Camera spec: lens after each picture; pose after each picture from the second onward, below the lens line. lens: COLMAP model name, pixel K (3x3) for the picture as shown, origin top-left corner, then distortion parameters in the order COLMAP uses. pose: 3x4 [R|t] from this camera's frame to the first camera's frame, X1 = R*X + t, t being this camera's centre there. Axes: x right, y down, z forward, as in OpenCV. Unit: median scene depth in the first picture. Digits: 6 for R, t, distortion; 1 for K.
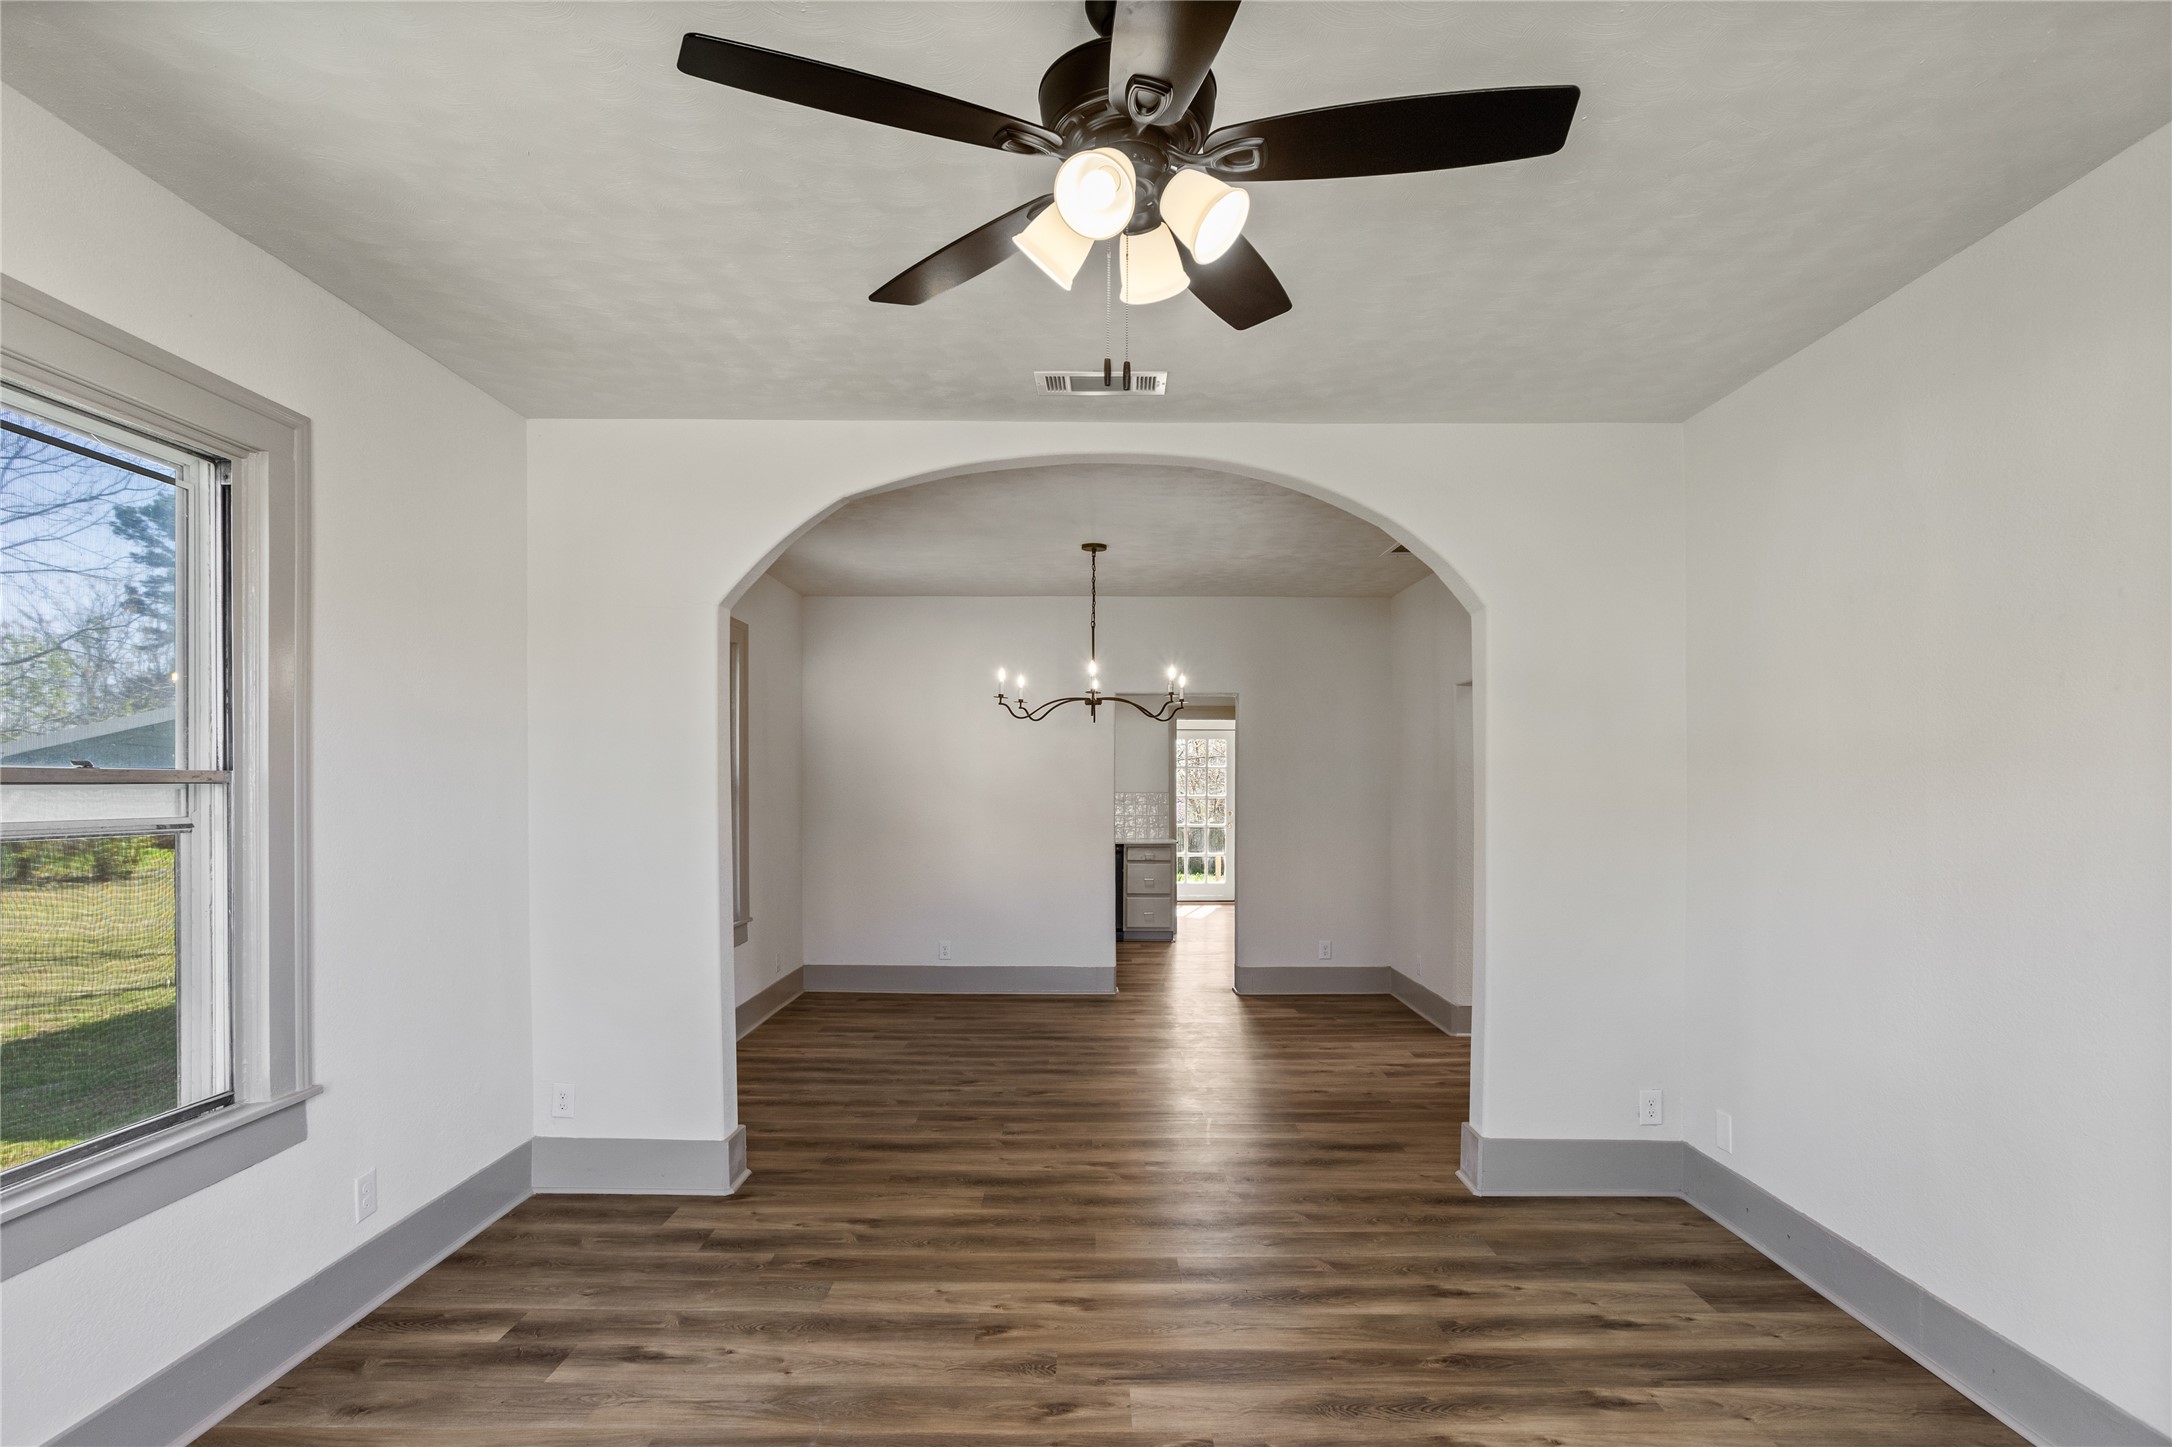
lens RADIAL K [[1079.9, 0, 1067.4], [0, 1079.9, 781.6], [0, 0, 1]] dist [-0.037491, 0.017491]
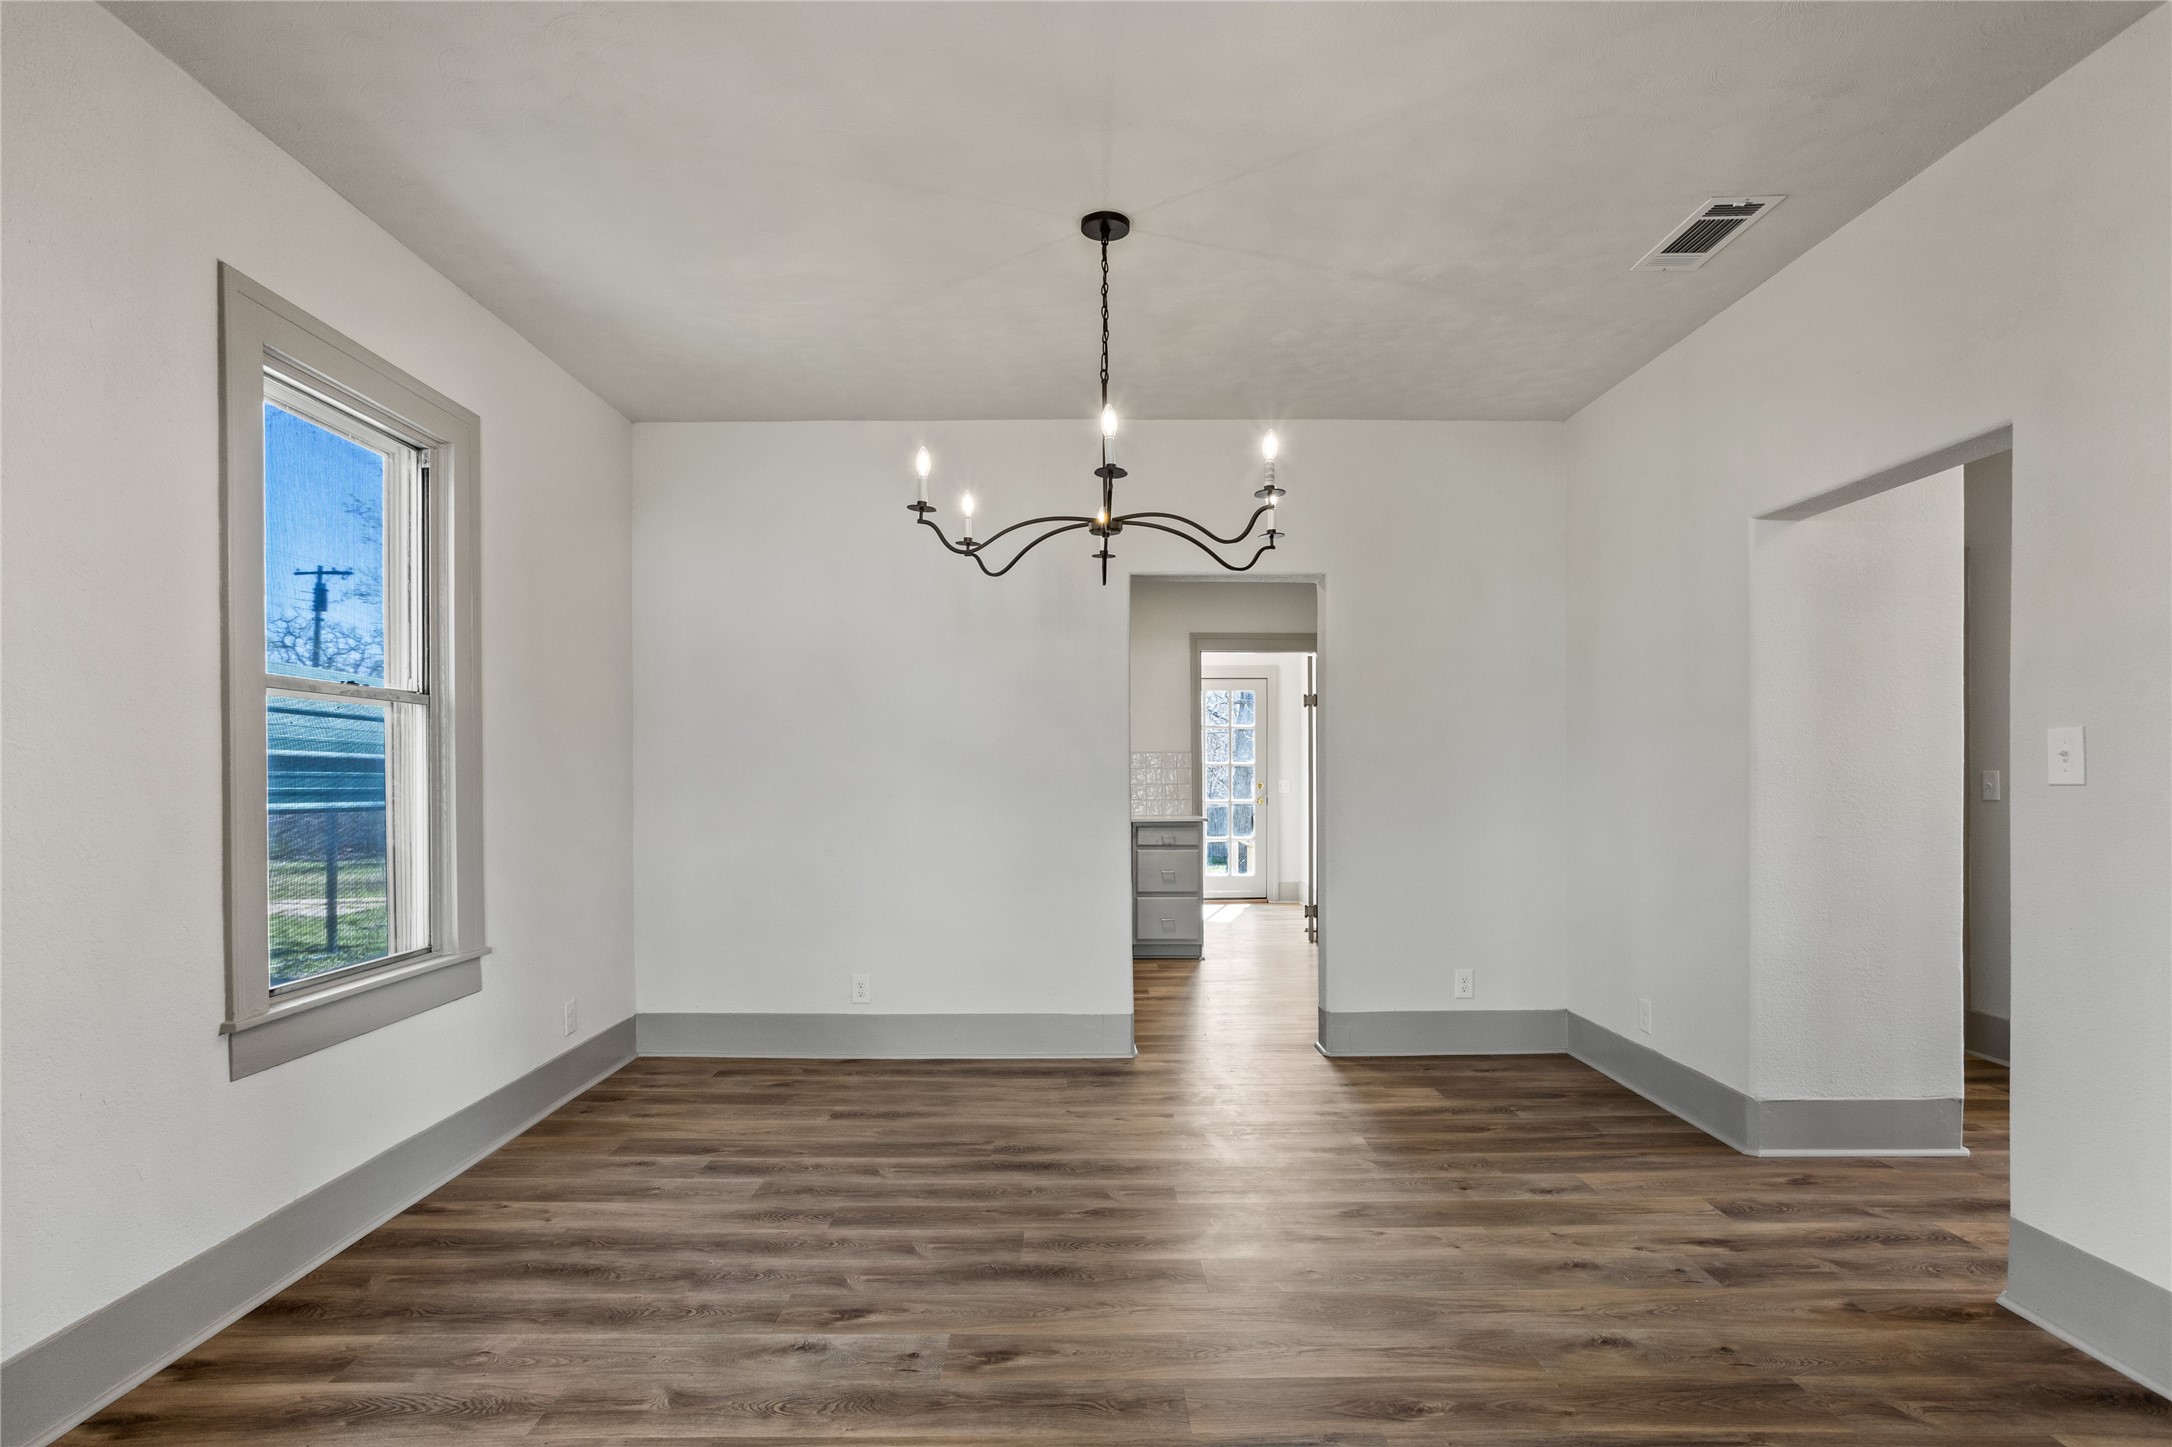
lens RADIAL K [[1079.9, 0, 1088.8], [0, 1079.9, 788.6], [0, 0, 1]] dist [-0.037491, 0.017491]
pose [[0.999401, -0.003628, 0.034410, -0.003406], [0.003024, 0.999840, 0.017607, 0.044352], [-0.034469, -0.017493, 0.999253, 0.566887]]
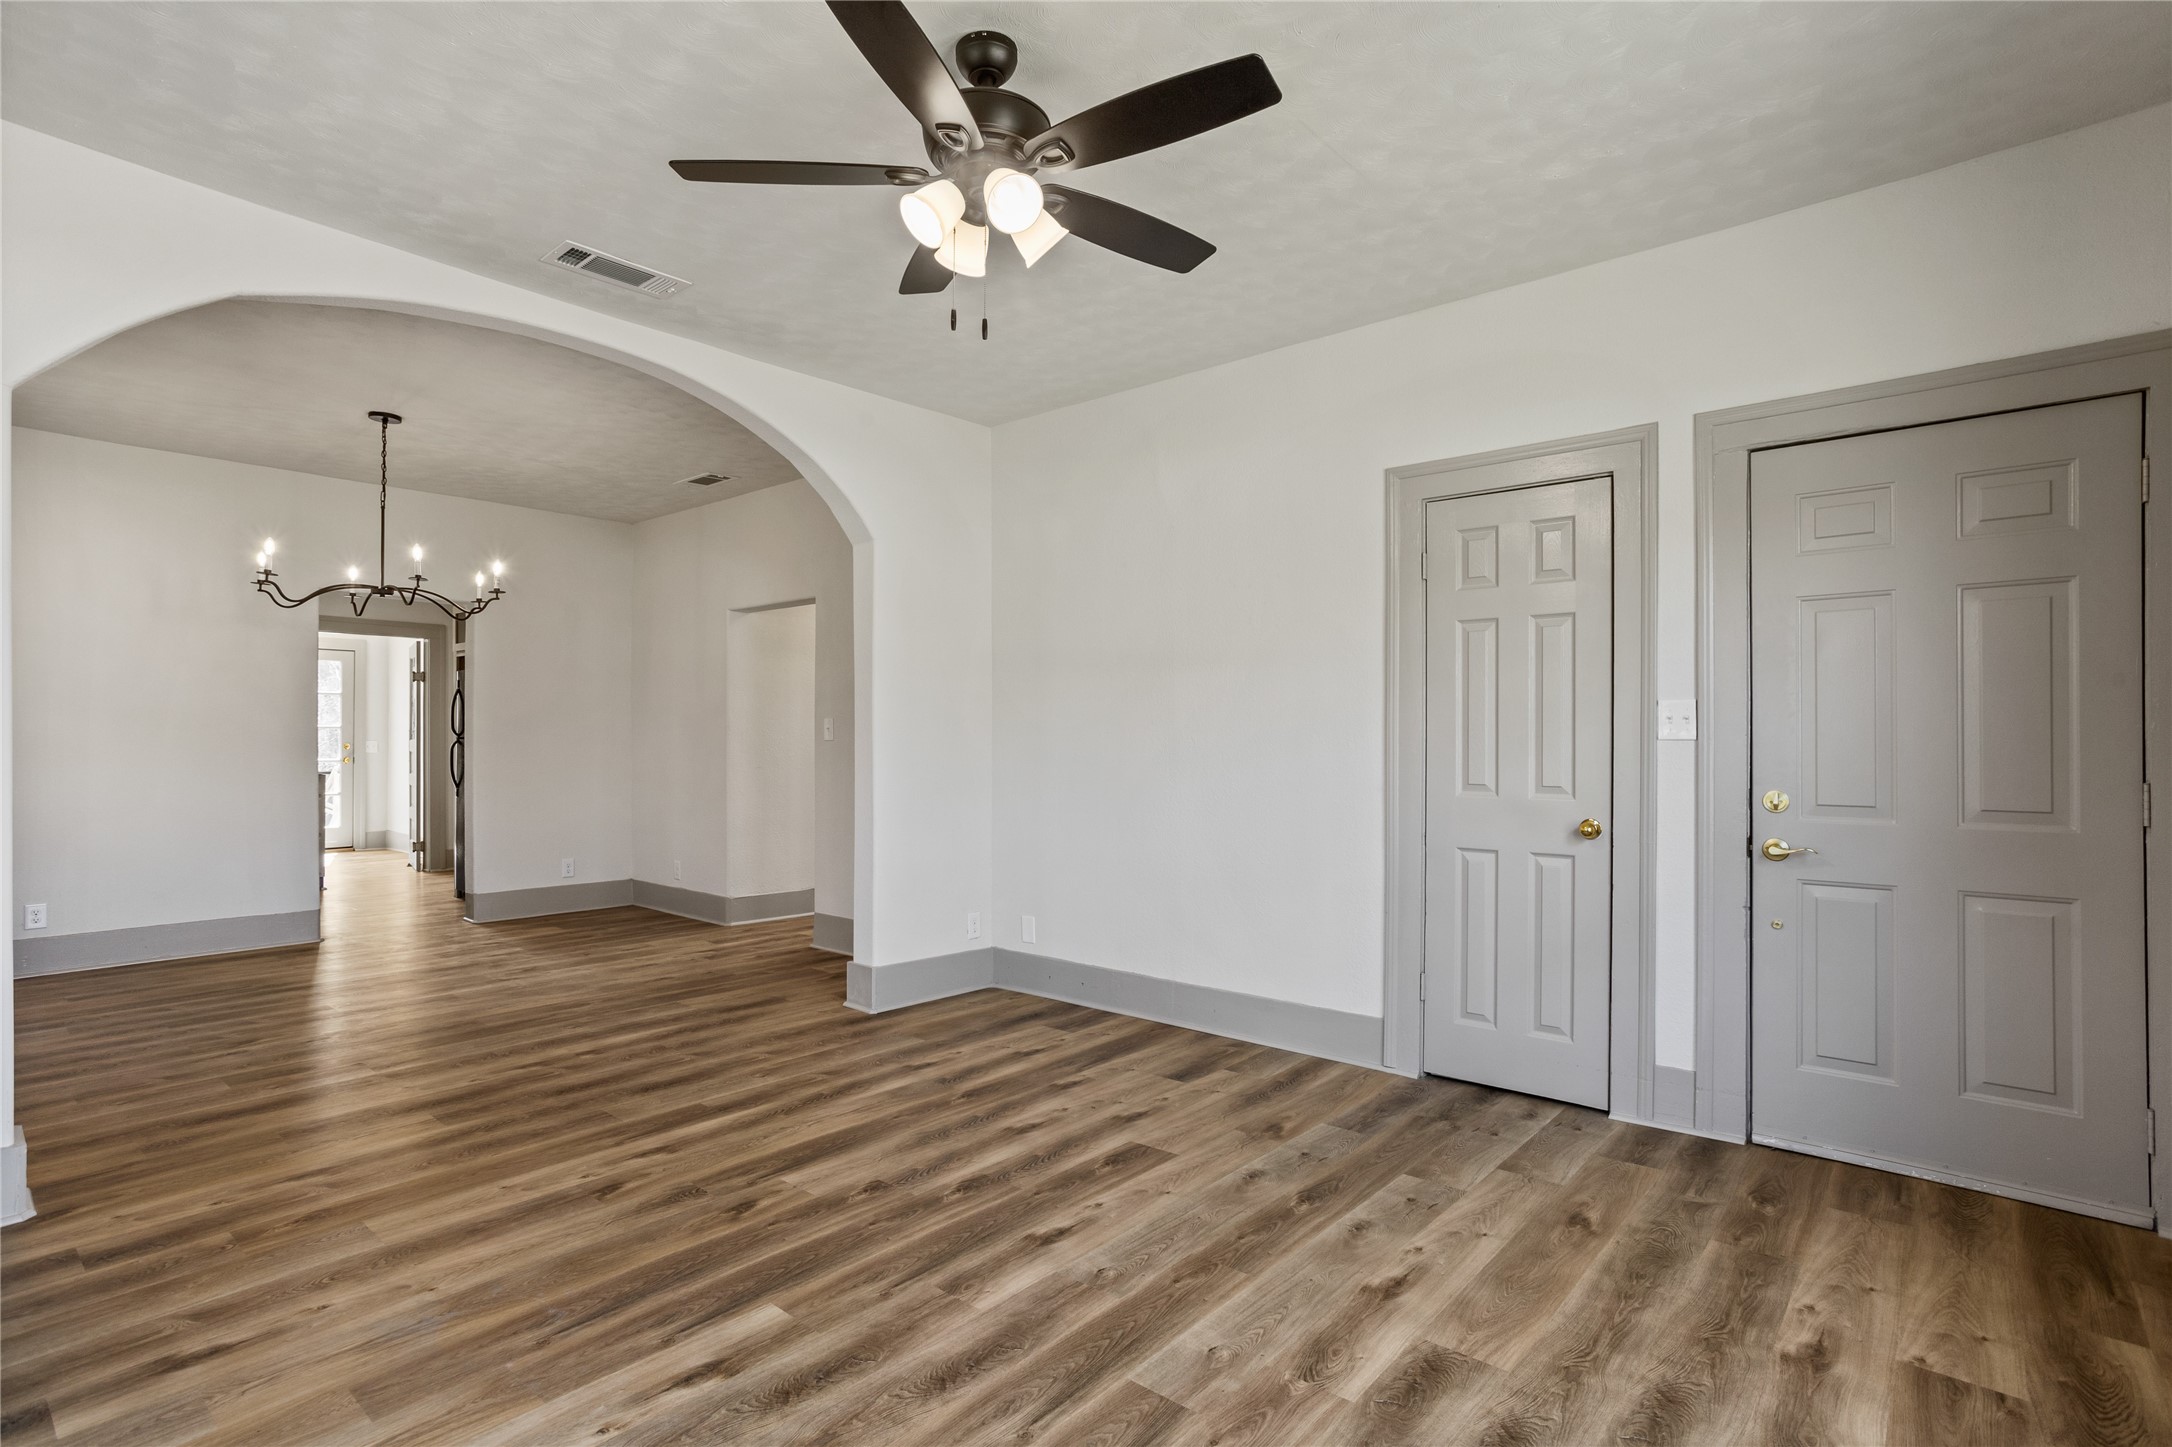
lens RADIAL K [[1079.9, 0, 1075.9], [0, 1079.9, 727.6], [0, 0, 1]] dist [-0.037491, 0.017491]
pose [[0.643082, 0.011335, 0.765714, -0.321689], [-0.005750, 0.999934, -0.009974, 0.049420], [-0.765776, 0.002011, 0.643104, 0.010883]]
